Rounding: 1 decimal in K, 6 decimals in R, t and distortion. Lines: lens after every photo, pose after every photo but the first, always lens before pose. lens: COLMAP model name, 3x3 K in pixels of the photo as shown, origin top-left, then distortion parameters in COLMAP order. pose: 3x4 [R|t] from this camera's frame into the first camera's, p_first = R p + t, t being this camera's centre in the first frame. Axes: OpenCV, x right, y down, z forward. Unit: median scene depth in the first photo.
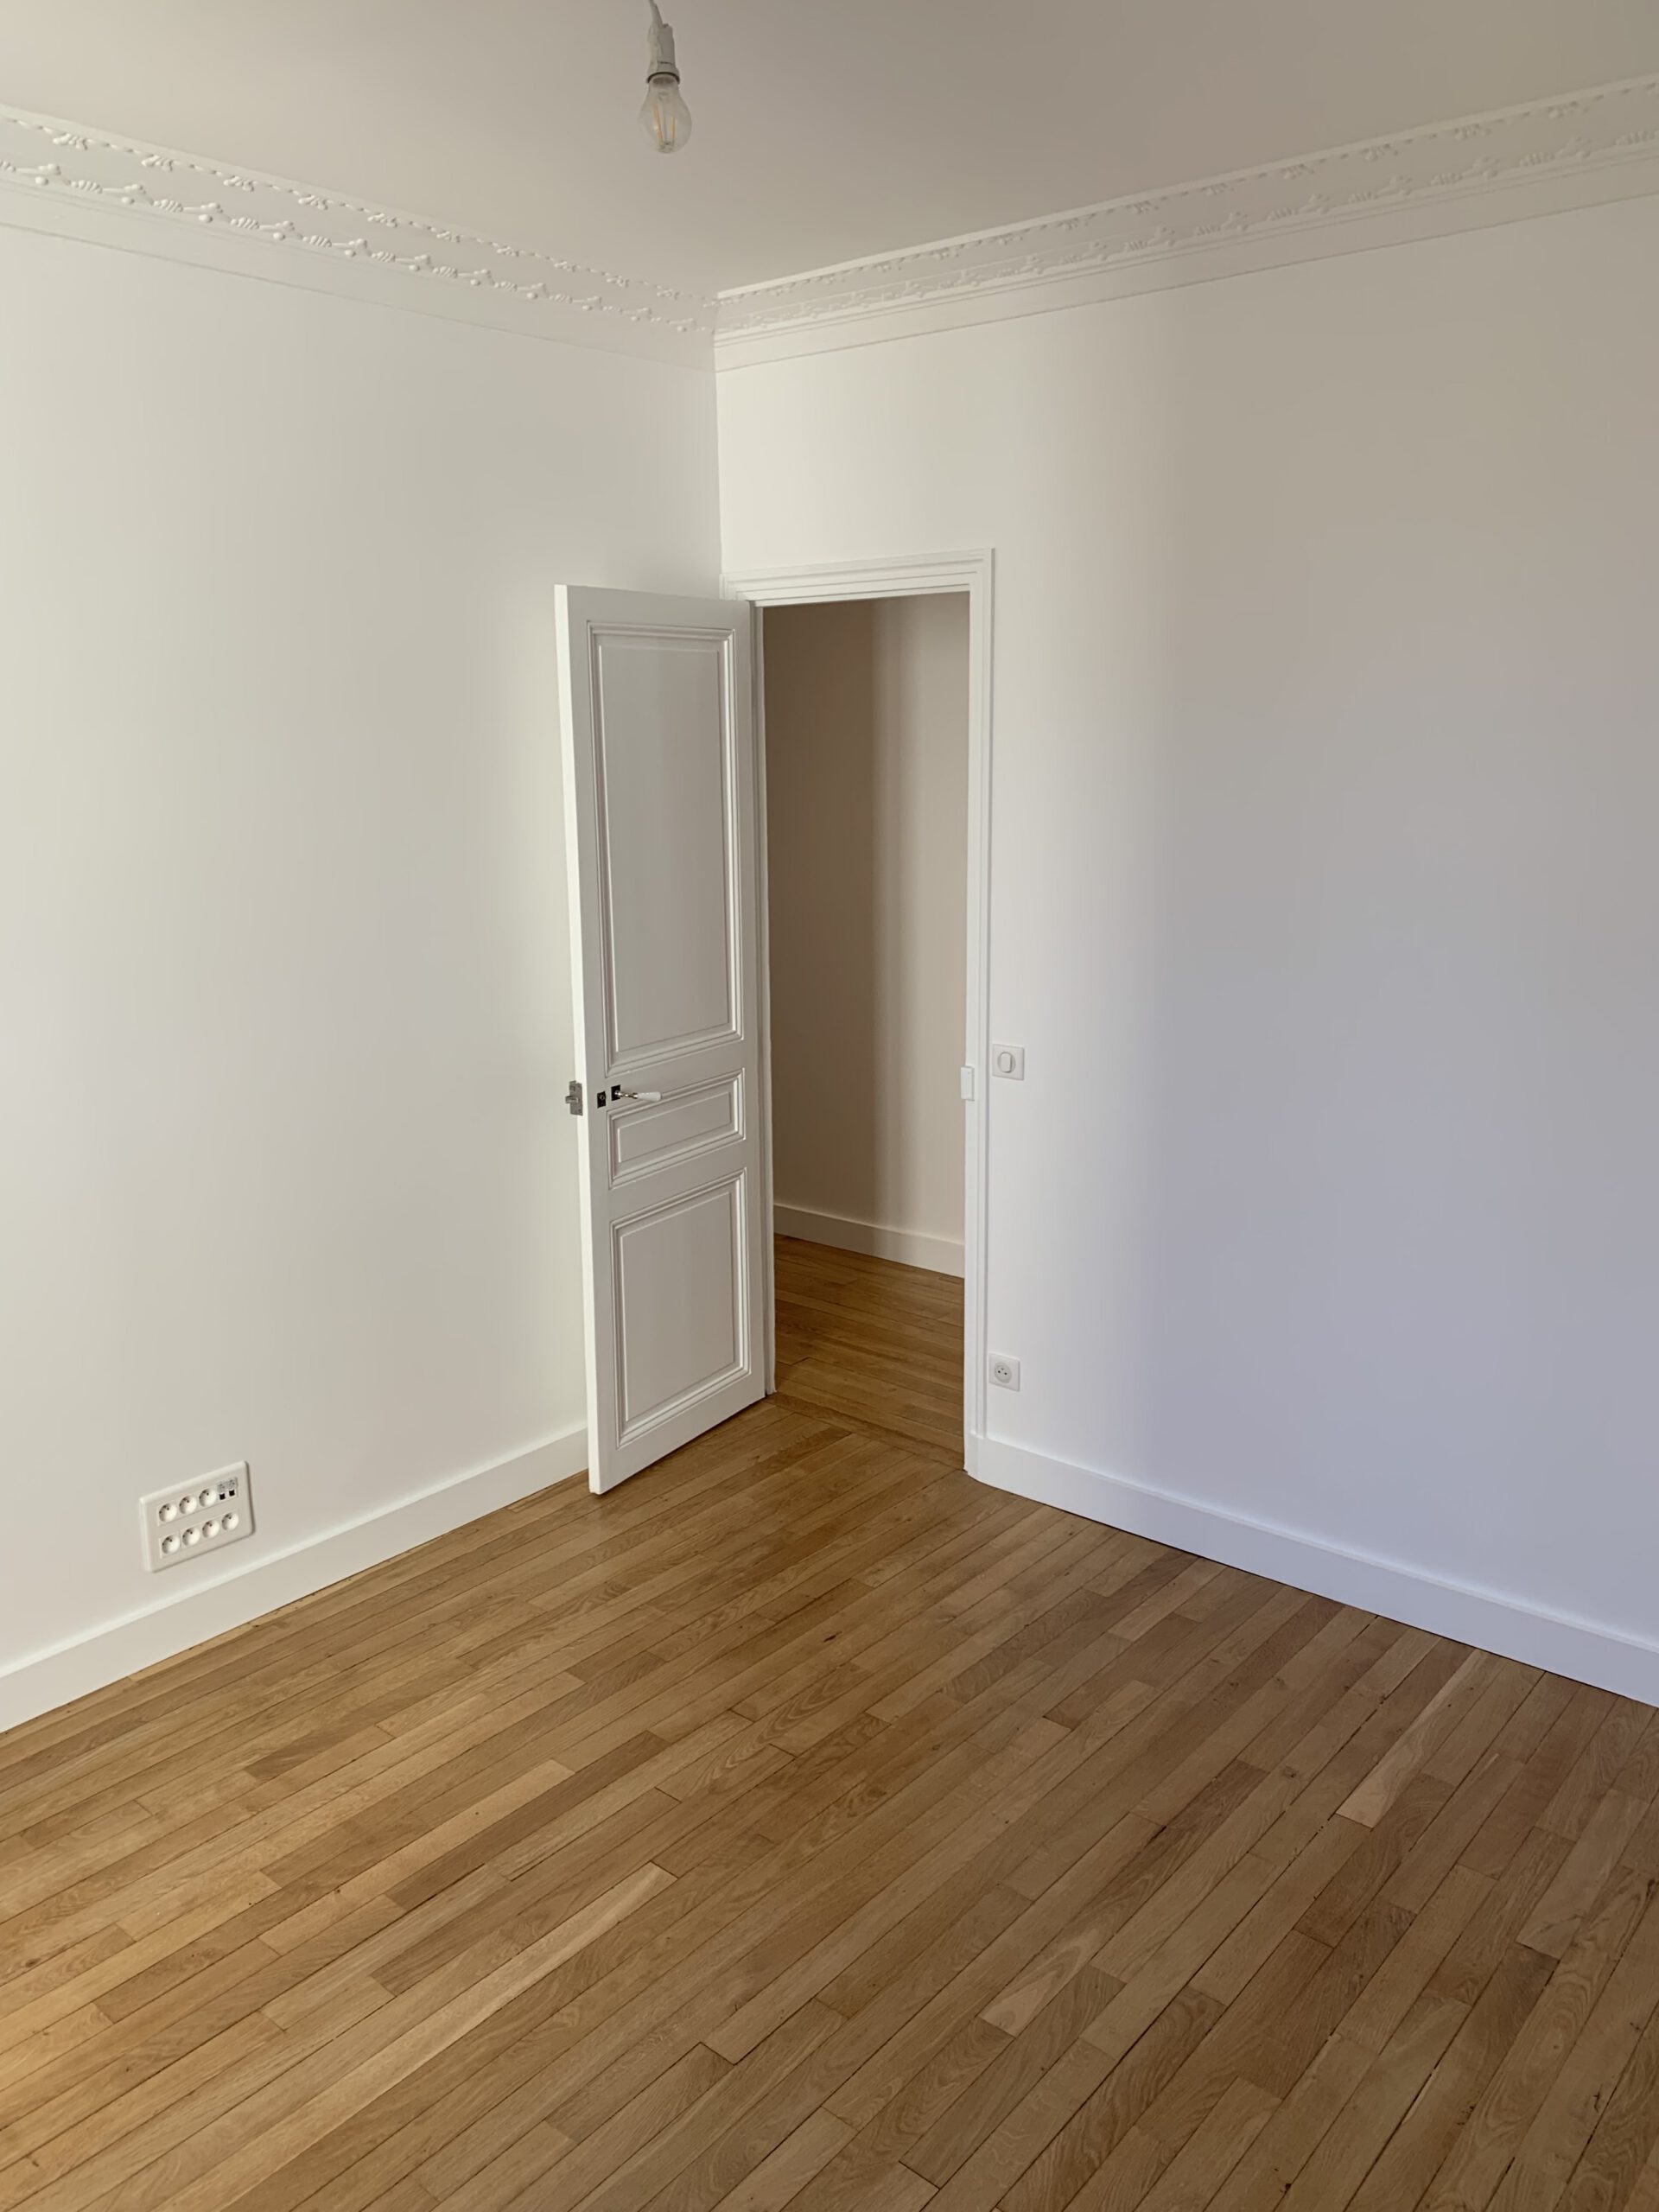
lens RADIAL K [[1711.8, 0, 834.1], [0, 1711.8, 1096.6], [0, 0, 1]] dist [0.036471, -0.027967]
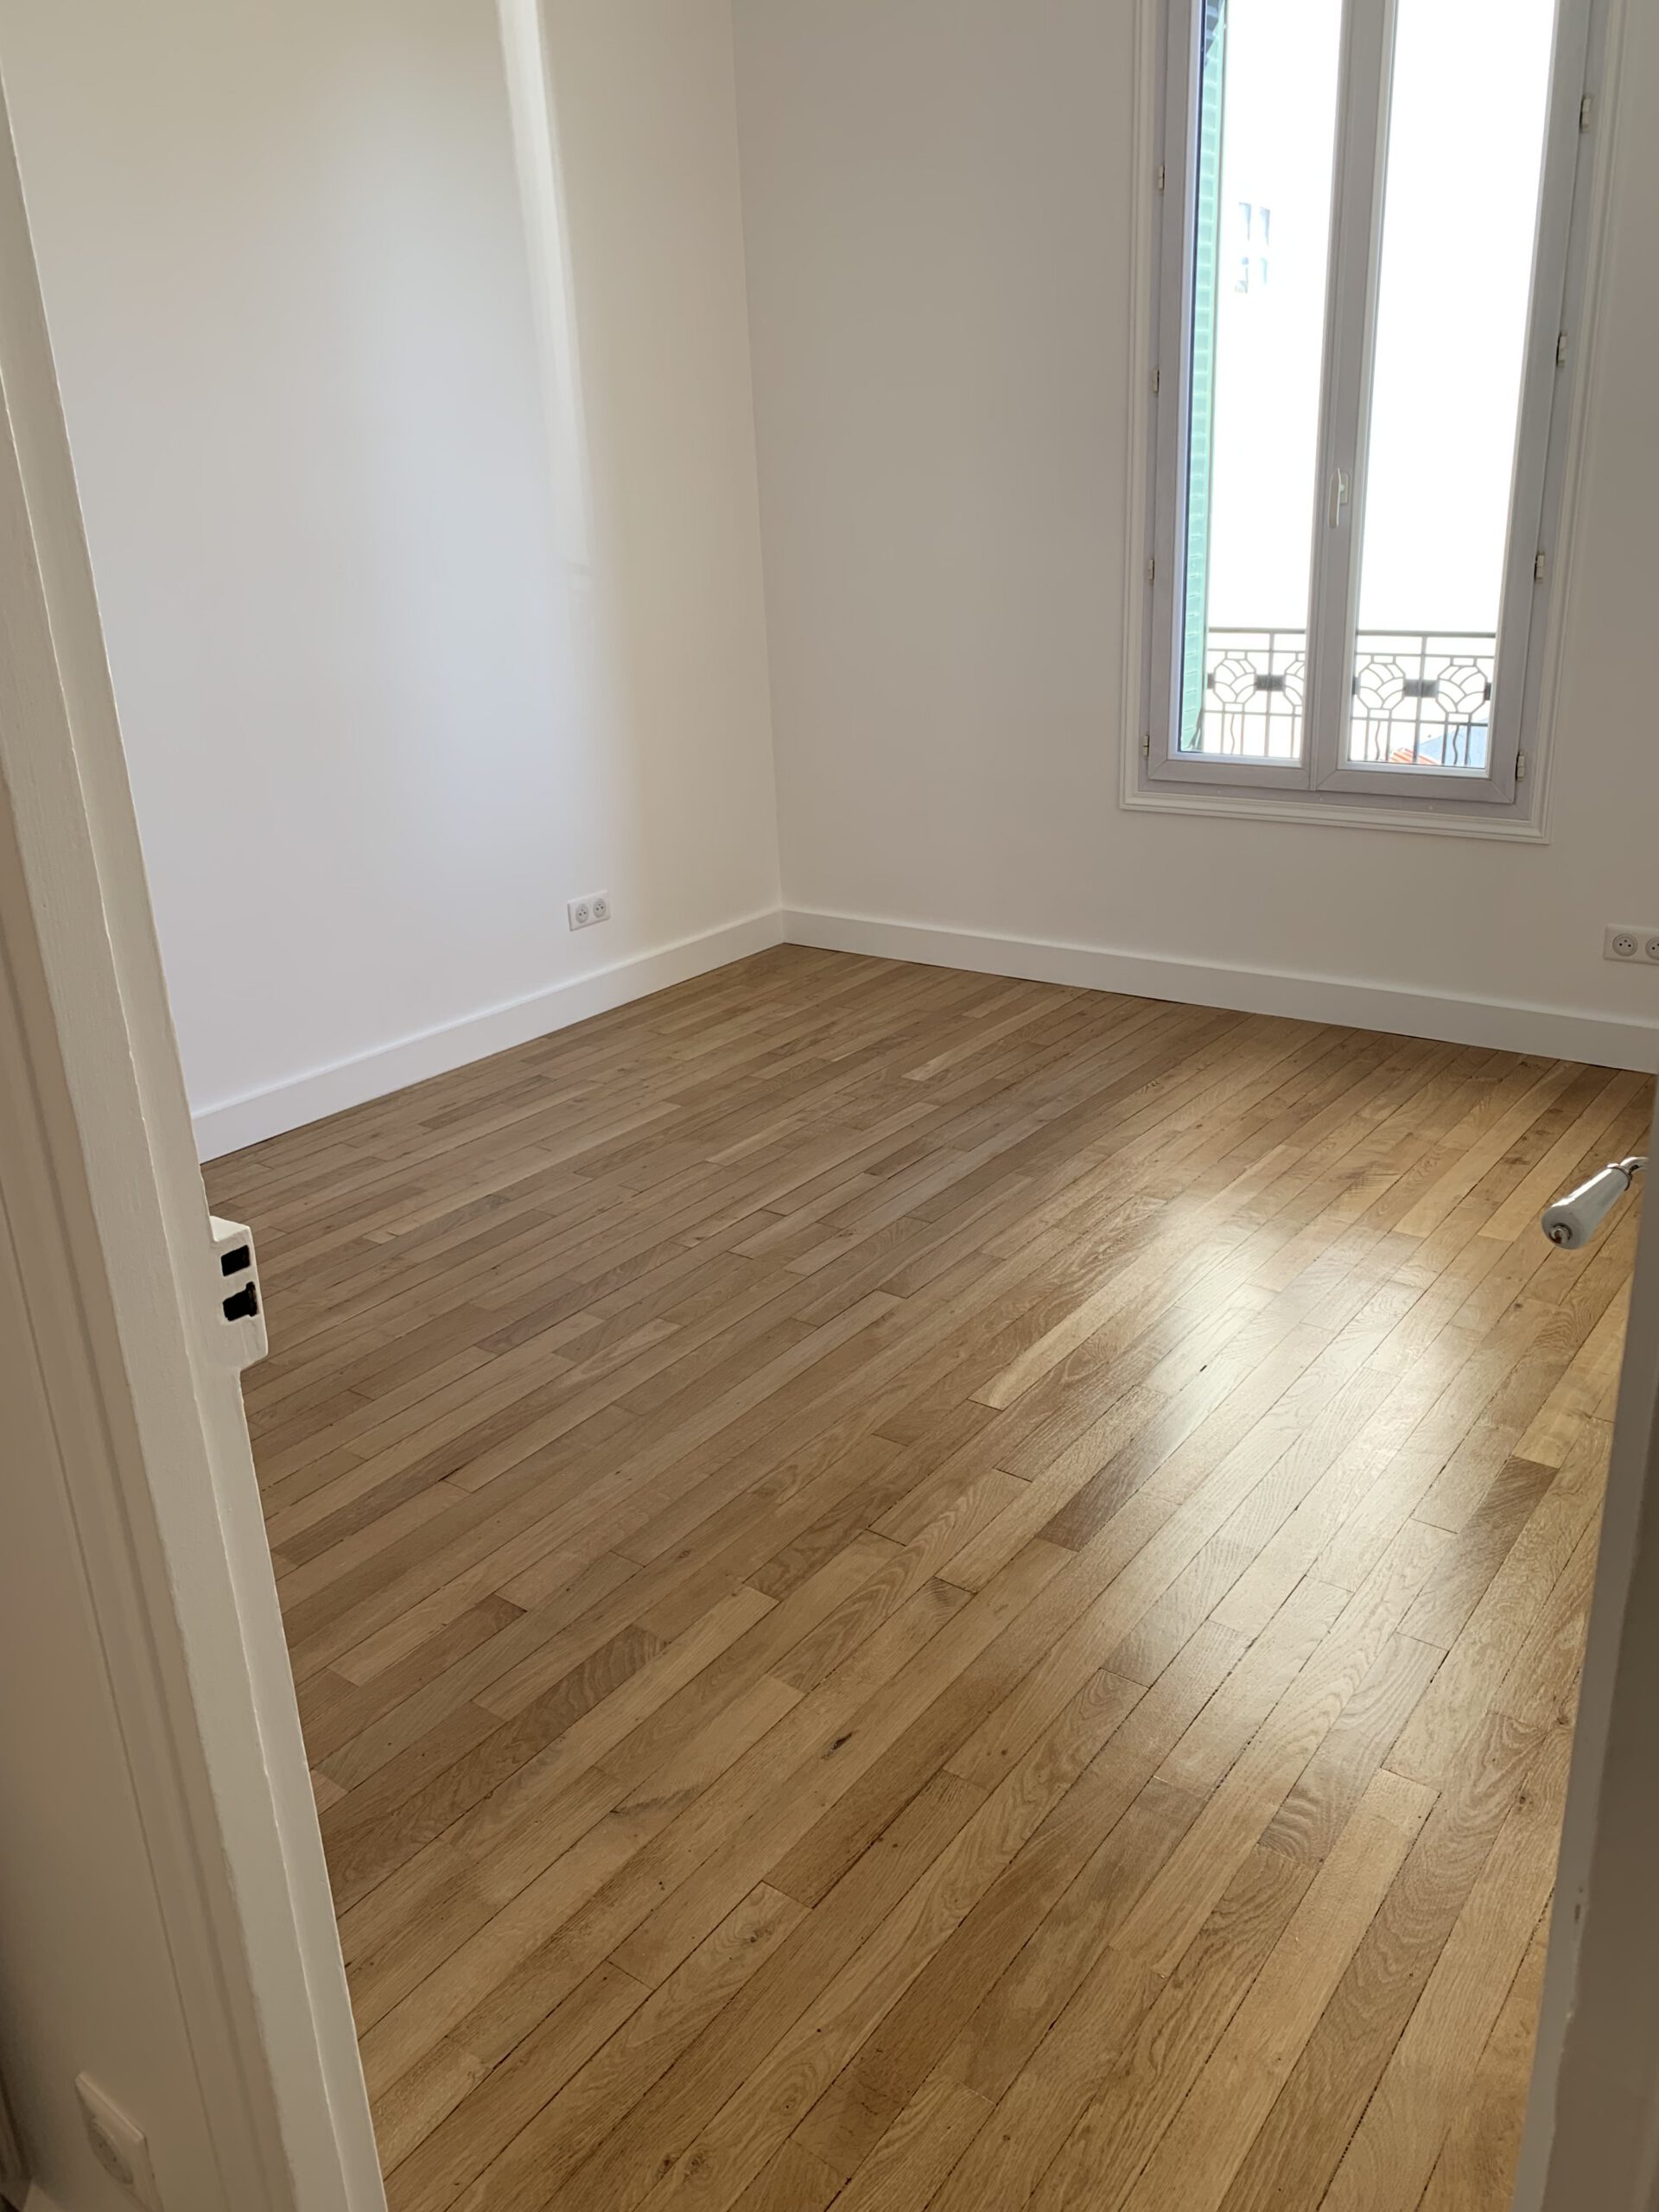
lens RADIAL K [[1711.8, 0, 834.1], [0, 1711.8, 1096.6], [0, 0, 1]] dist [0.036471, -0.027967]
pose [[-0.997133, 0.068105, -0.032968, 0.004734], [0.039975, 0.844109, 0.534679, -0.188816], [0.064244, 0.531829, -0.844412, 1.501935]]
